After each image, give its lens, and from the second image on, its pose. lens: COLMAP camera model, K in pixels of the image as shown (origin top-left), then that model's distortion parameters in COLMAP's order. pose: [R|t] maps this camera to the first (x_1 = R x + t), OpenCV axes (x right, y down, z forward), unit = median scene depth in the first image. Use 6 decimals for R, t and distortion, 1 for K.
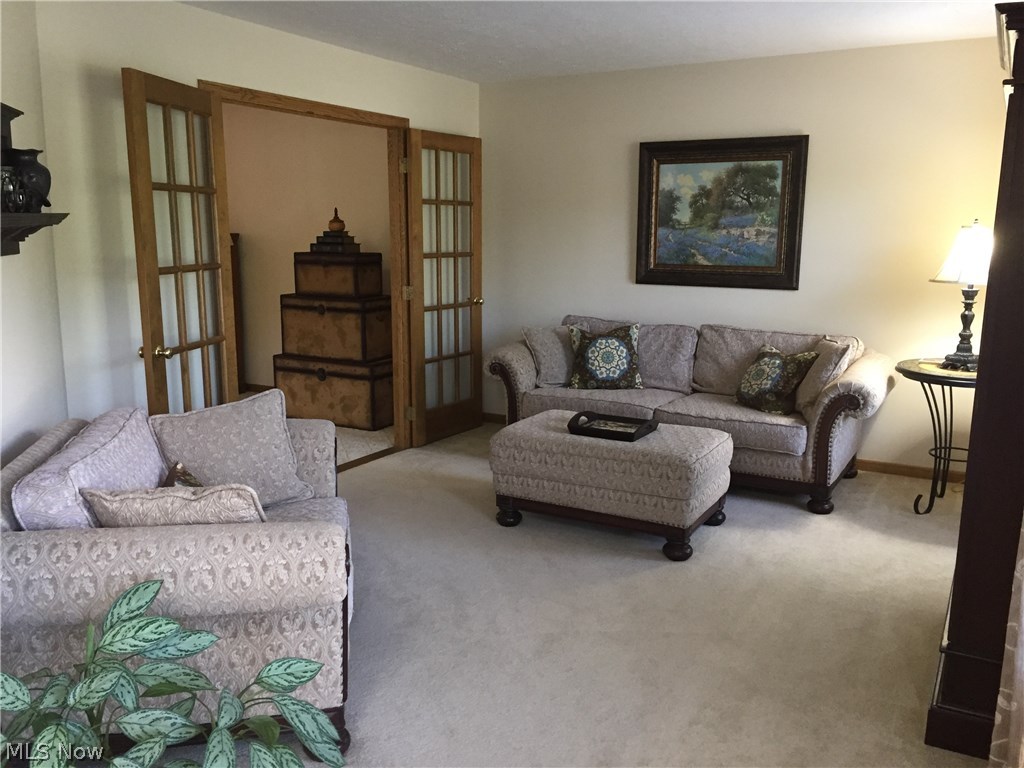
lens RADIAL K [[890.0, 0, 511.5], [0, 890.0, 381.1], [0, 0, 1]] dist [0.046778, -0.048240]
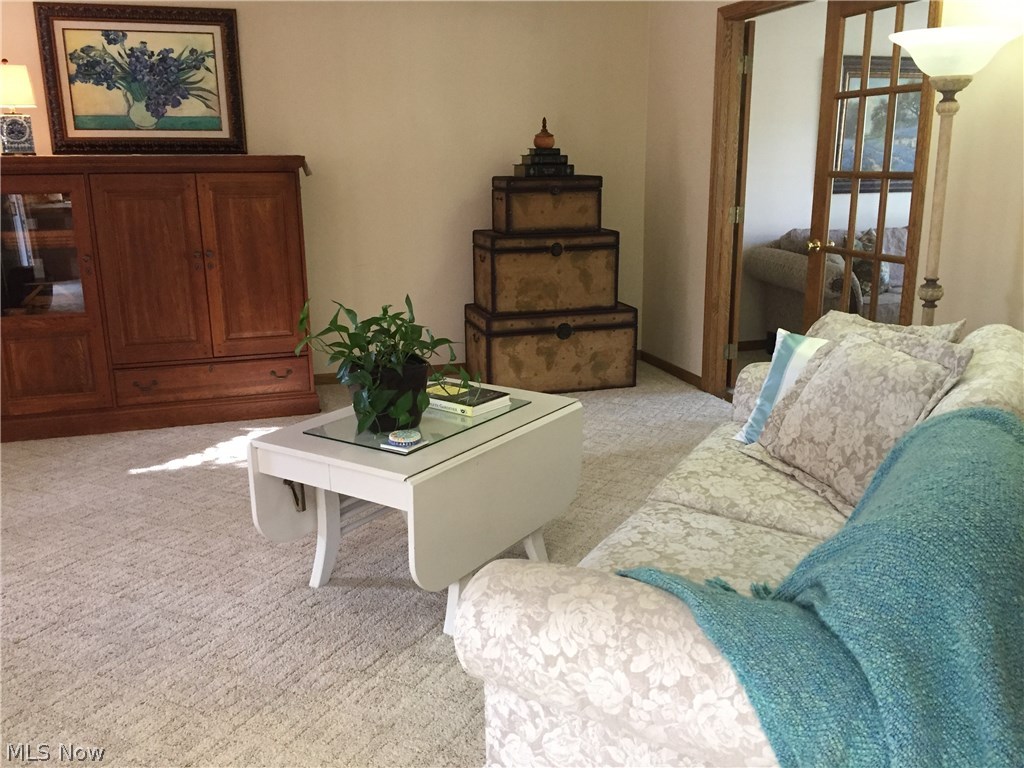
lens RADIAL K [[890.0, 0, 512.0], [0, 890.0, 387.6], [0, 0, 1]] dist [0.046778, -0.048240]
pose [[0.689141, -0.193515, 0.698310, -0.810959], [0.140586, 0.981076, 0.133135, -0.070529], [-0.710859, 0.006424, 0.703305, 0.472361]]
